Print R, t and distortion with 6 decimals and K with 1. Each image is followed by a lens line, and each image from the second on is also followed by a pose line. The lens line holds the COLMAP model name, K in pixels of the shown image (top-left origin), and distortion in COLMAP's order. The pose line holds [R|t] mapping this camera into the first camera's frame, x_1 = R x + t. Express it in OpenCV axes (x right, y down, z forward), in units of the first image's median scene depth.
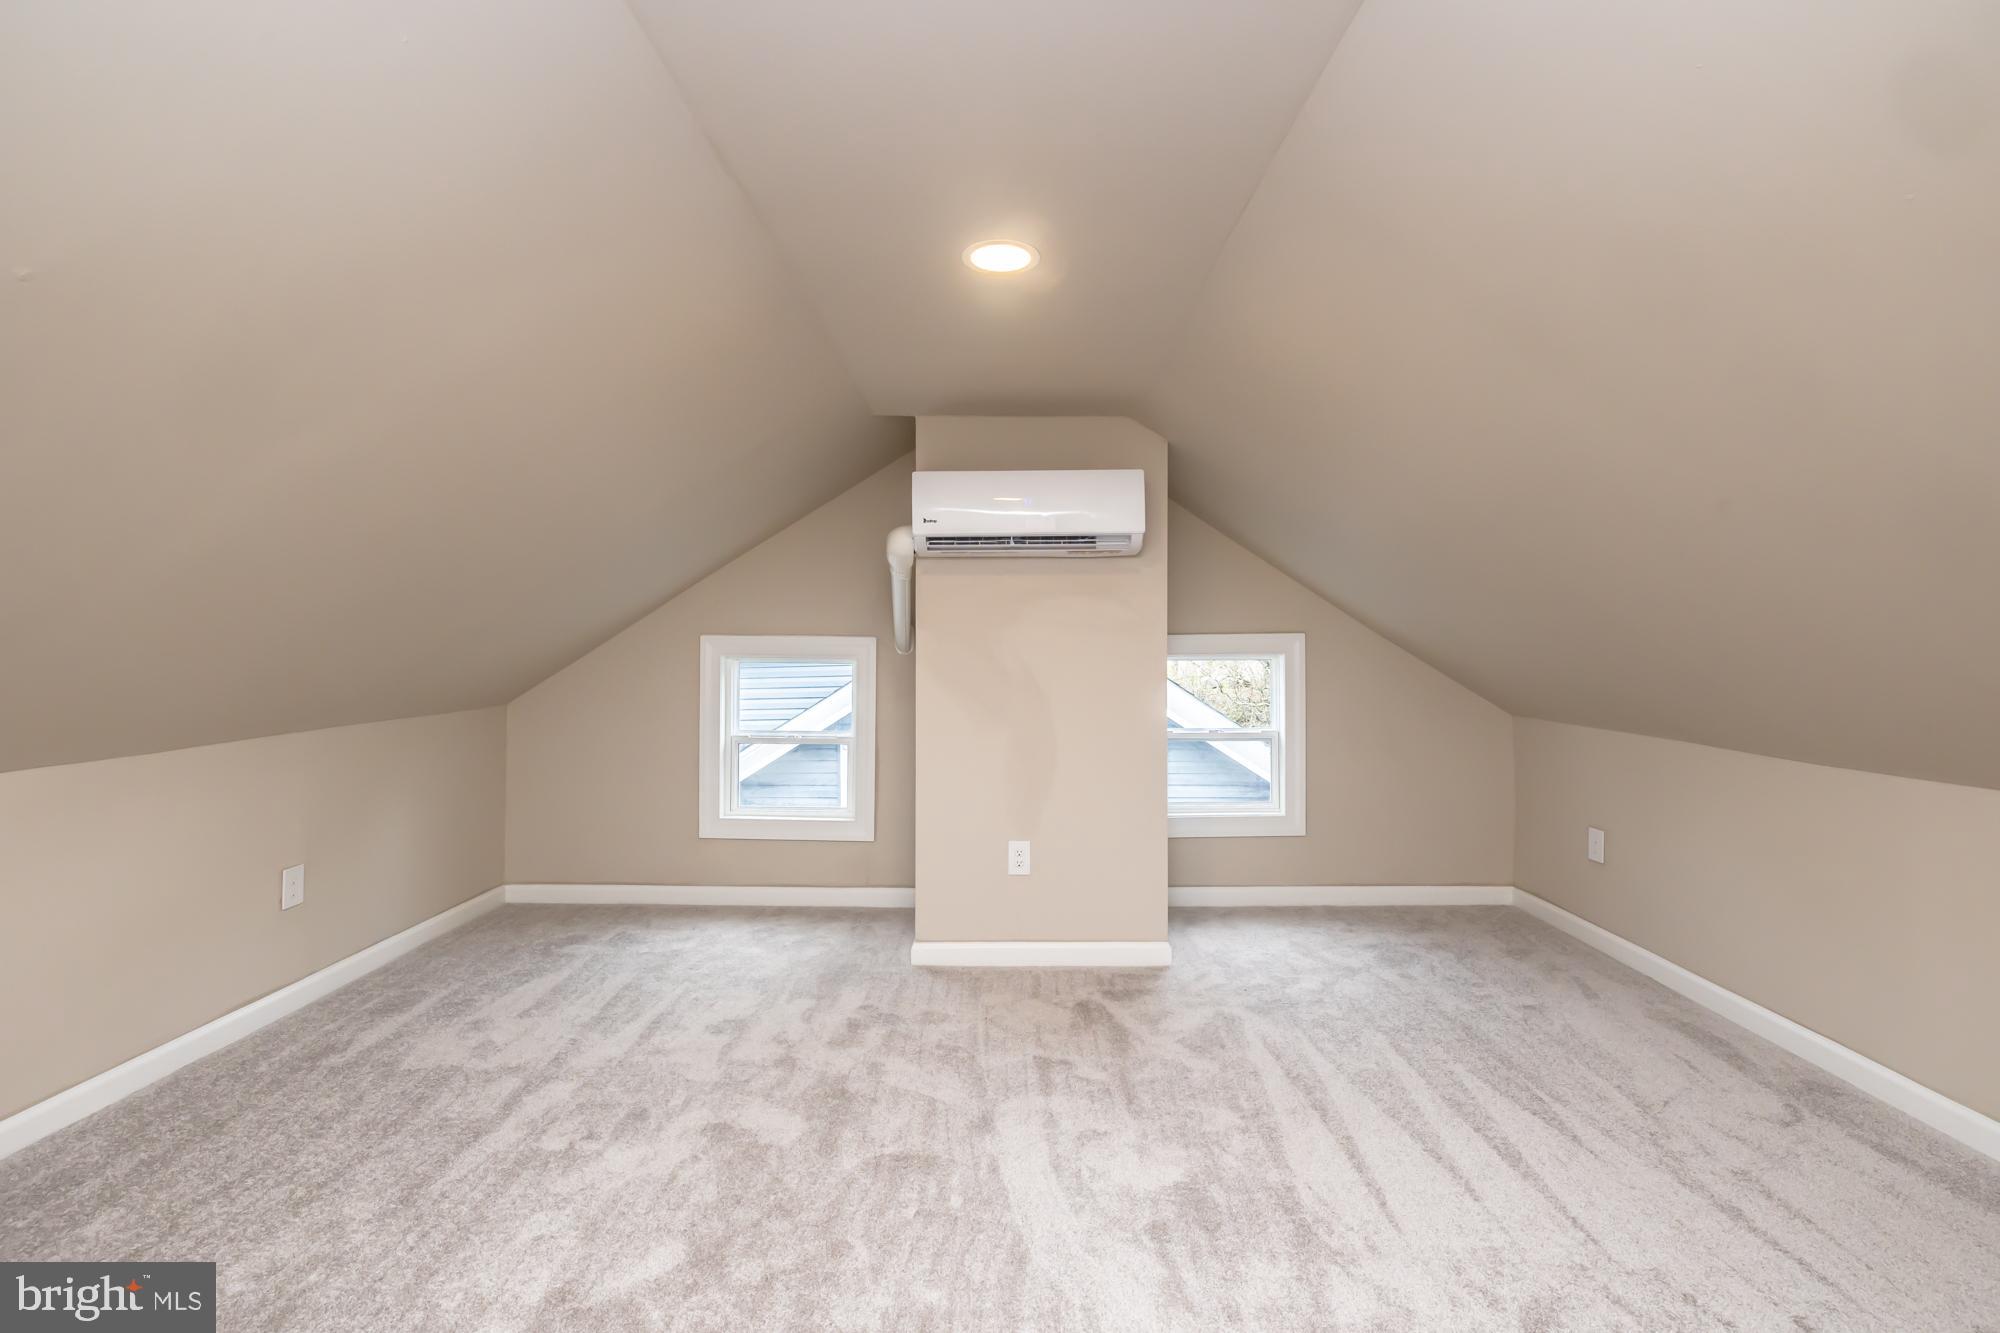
lens RADIAL K [[852.7, 0, 994.8], [0, 852.7, 624.3], [0, 0, 1]] dist [-0.000959, 0.000002]
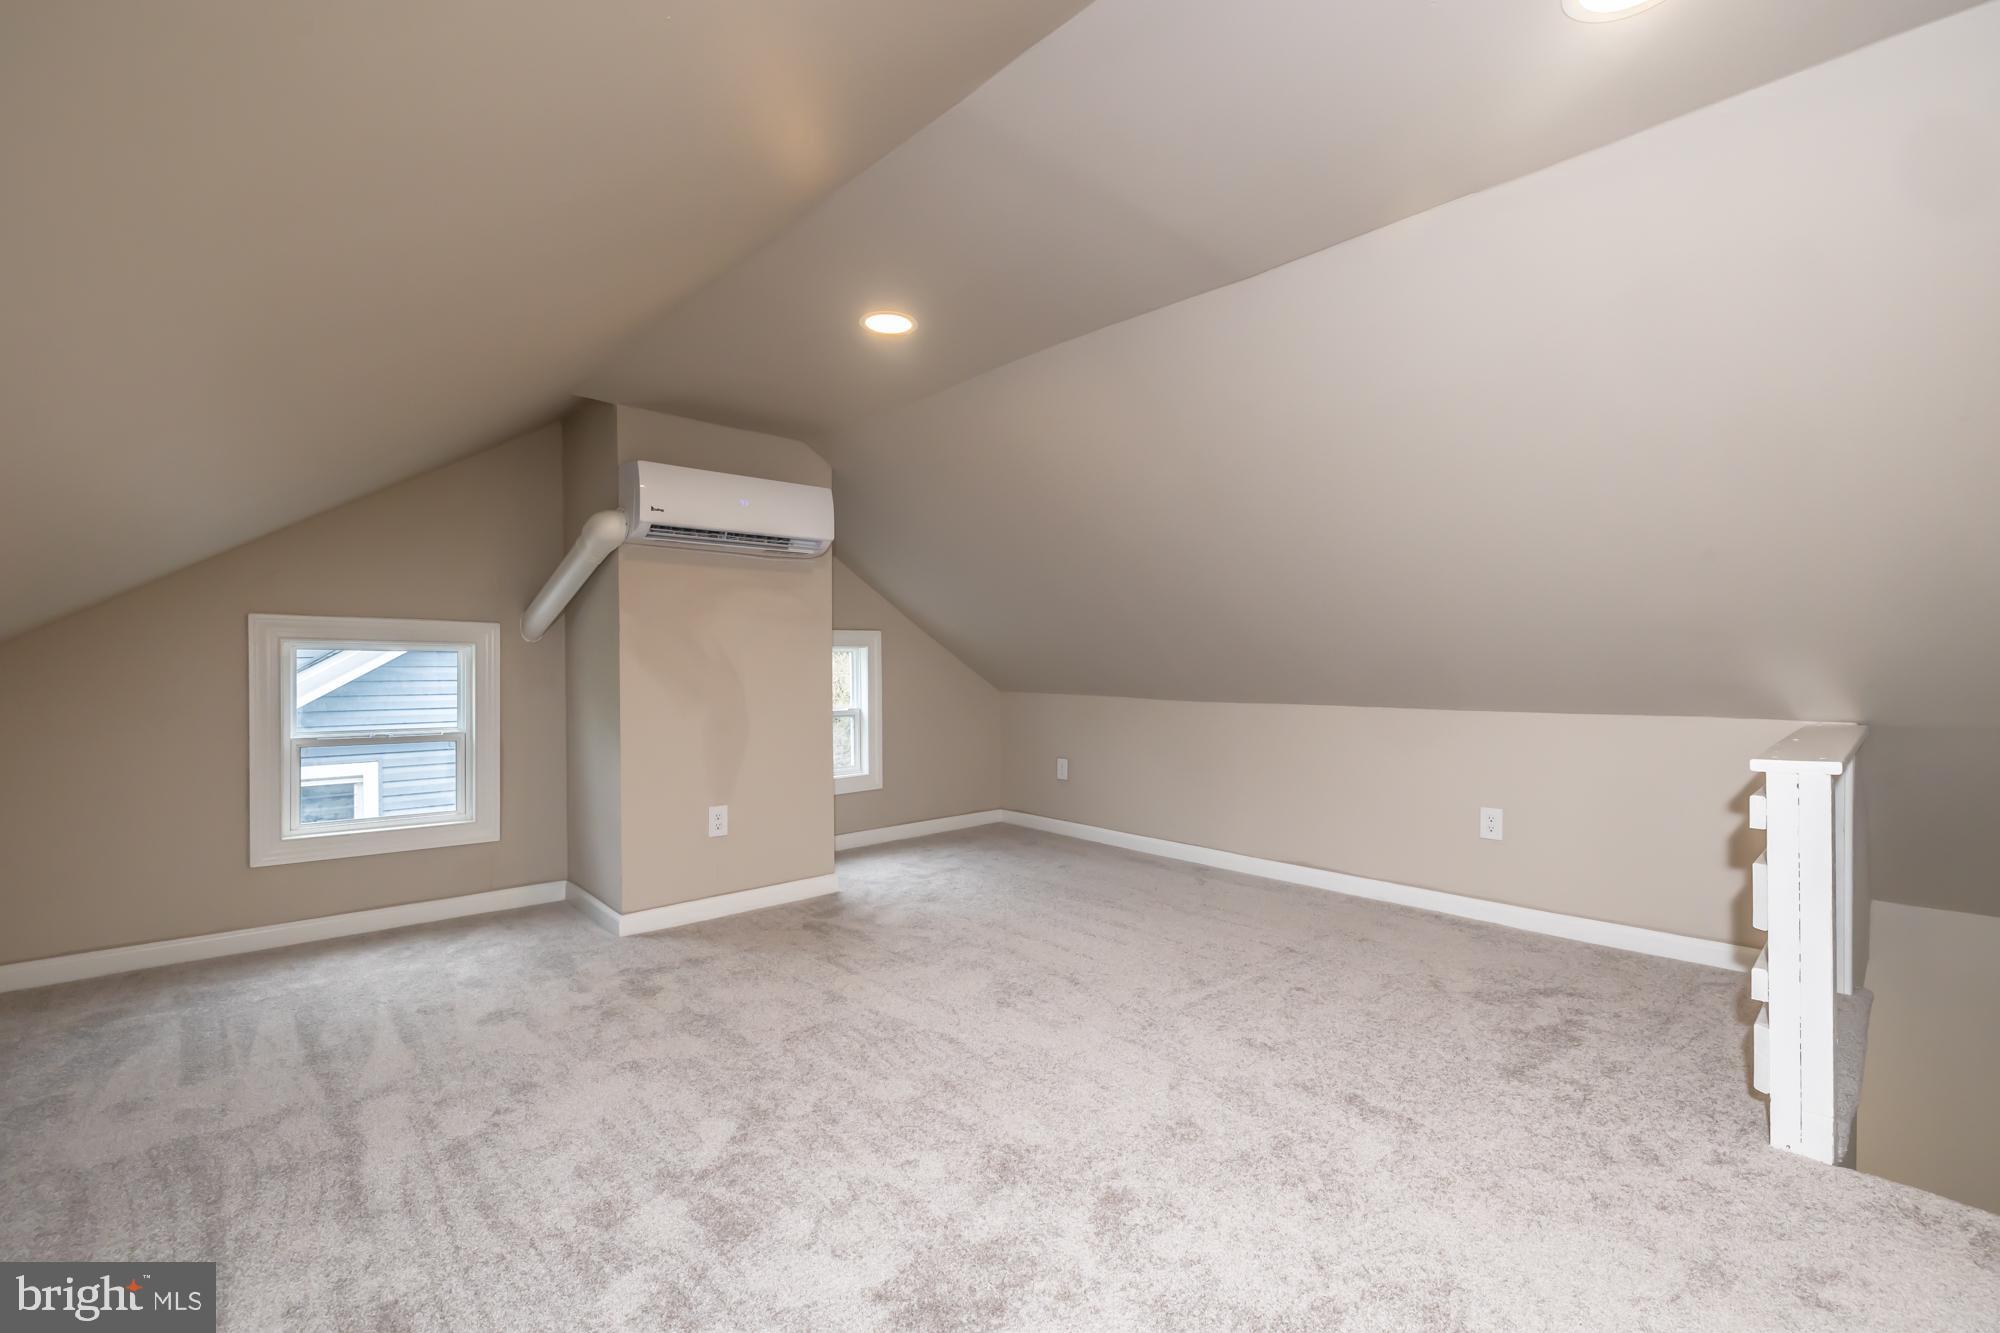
lens RADIAL K [[862.7, 0, 945.8], [0, 862.7, 662.0], [0, 0, 1]] dist [-0.001247, -0.000306]
pose [[0.753371, 0.002287, 0.657591, -0.507385], [-0.015870, 0.999766, 0.014704, 0.046158], [-0.657404, -0.021514, 0.753231, -0.041930]]
